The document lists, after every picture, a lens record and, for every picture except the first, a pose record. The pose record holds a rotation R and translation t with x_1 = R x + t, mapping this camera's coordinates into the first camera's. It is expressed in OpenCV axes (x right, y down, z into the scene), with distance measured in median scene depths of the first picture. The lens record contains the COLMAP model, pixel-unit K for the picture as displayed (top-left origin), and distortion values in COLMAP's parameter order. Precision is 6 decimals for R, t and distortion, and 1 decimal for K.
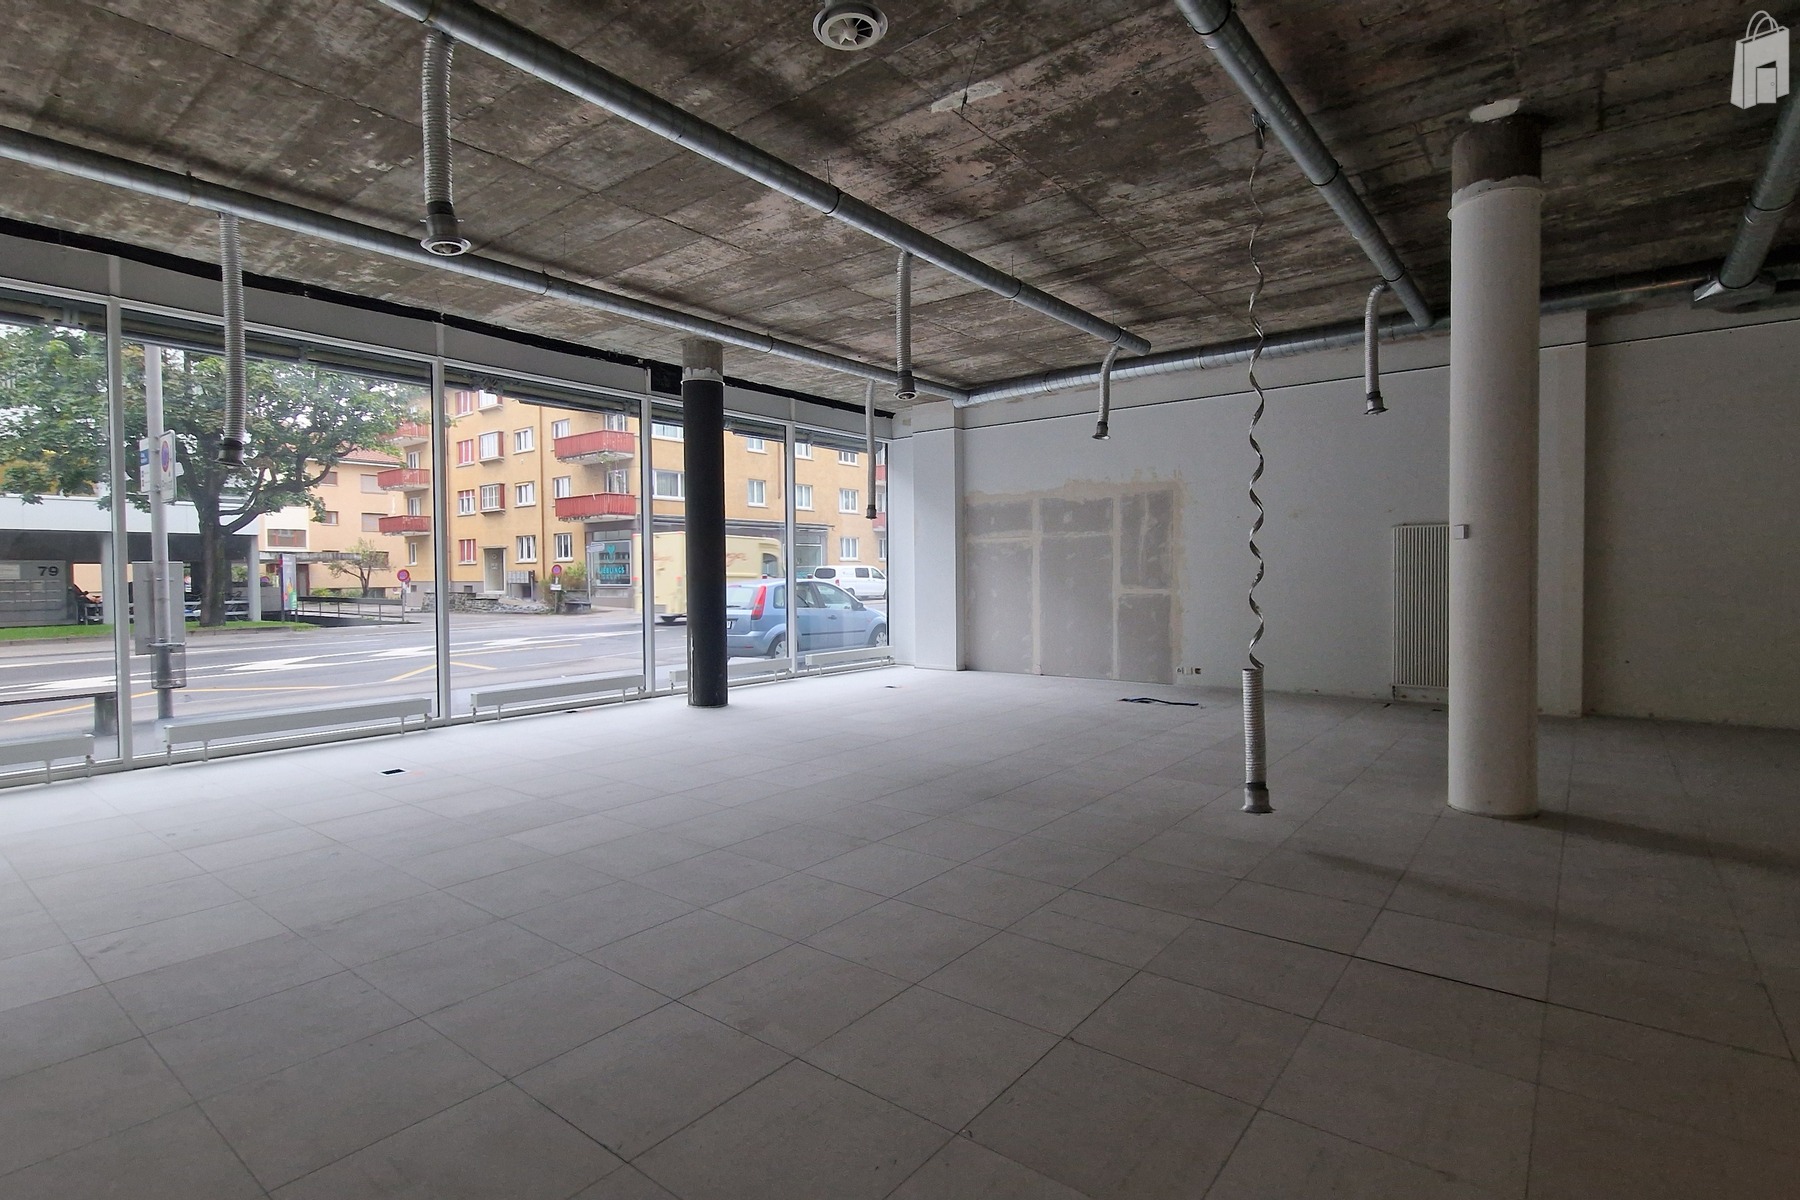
lens RADIAL K [[870.1, 0, 900.0], [0, 870.1, 600.0], [0, 0, 1]] dist [0.000227, -0.000192]
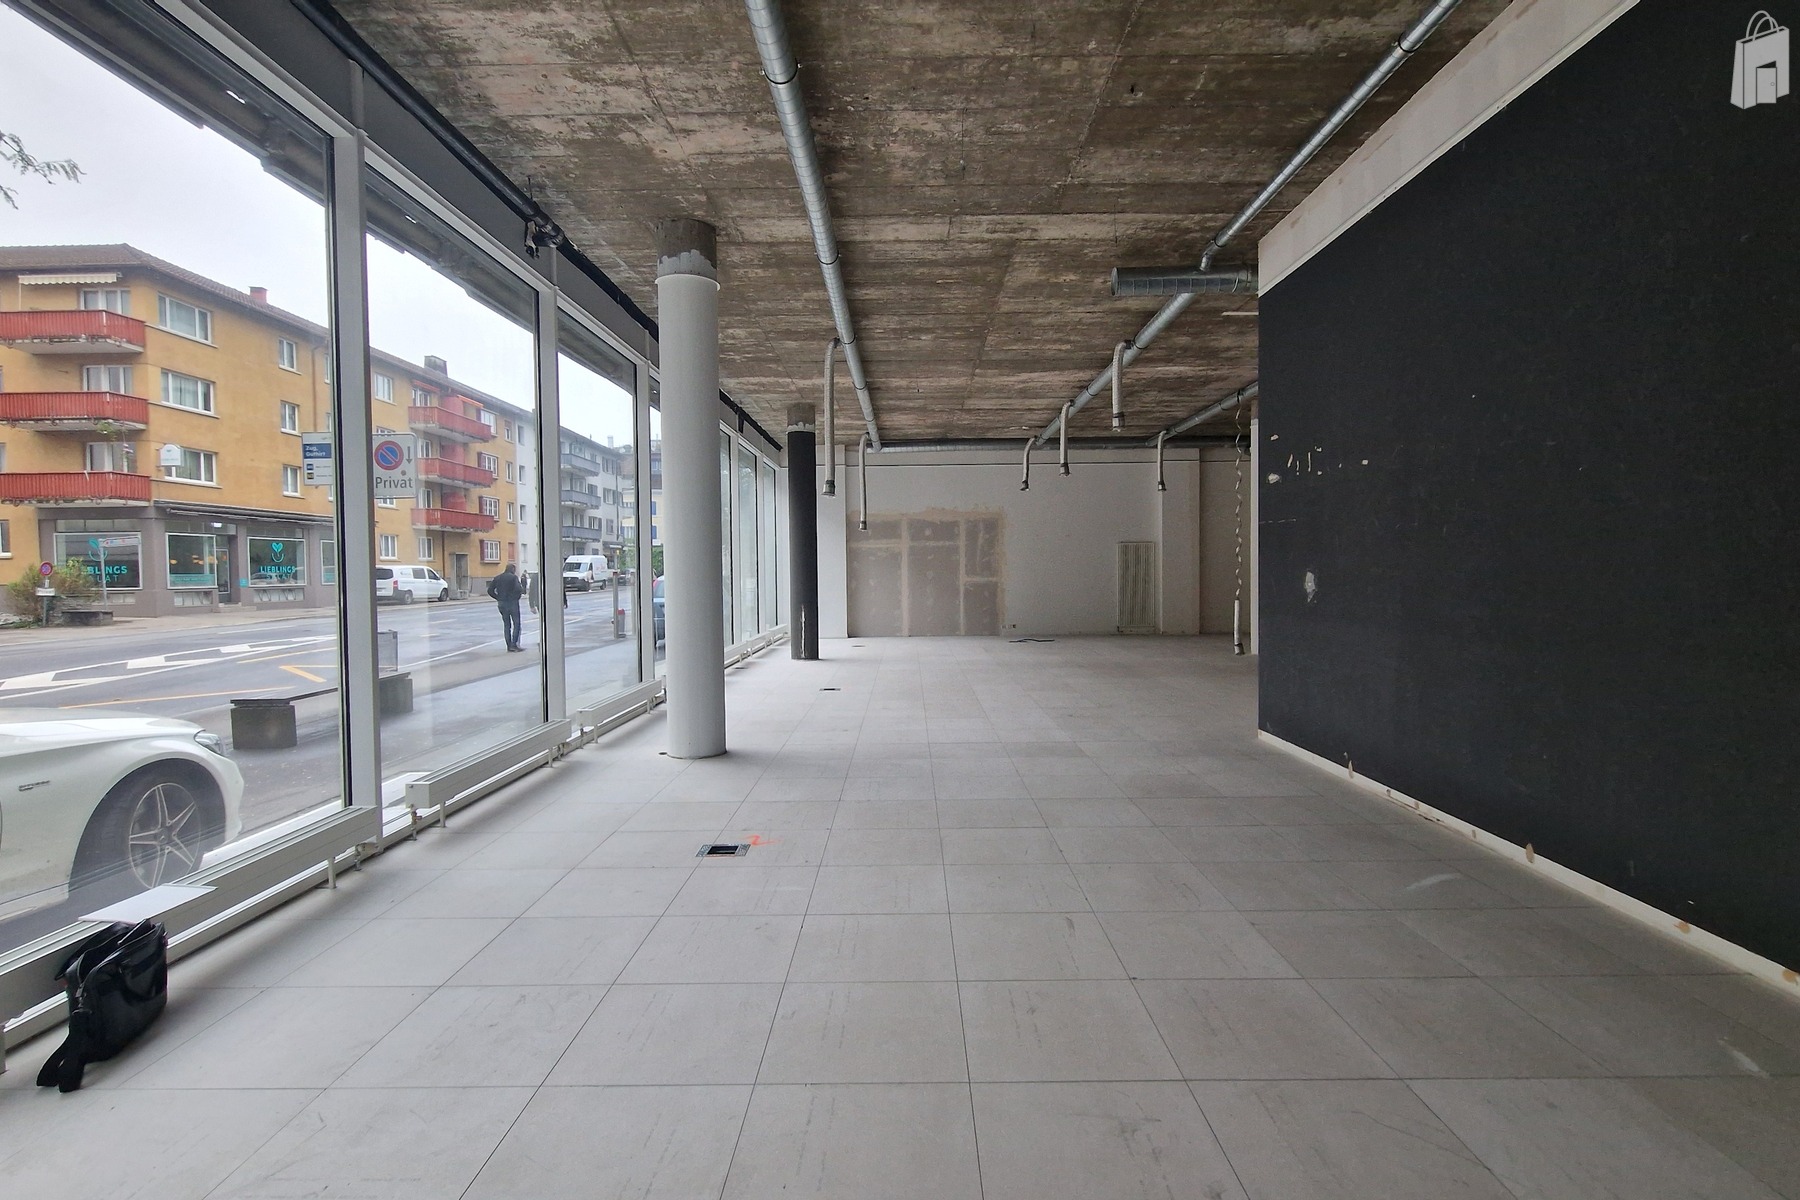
lens RADIAL K [[870.1, 0, 900.0], [0, 870.1, 600.0], [0, 0, 1]] dist [0.000227, -0.000192]
pose [[0.791720, -0.019573, 0.610571, -0.758484], [0.021886, 0.999754, 0.003670, 0.017605], [-0.610492, 0.010458, 0.791953, -0.172593]]
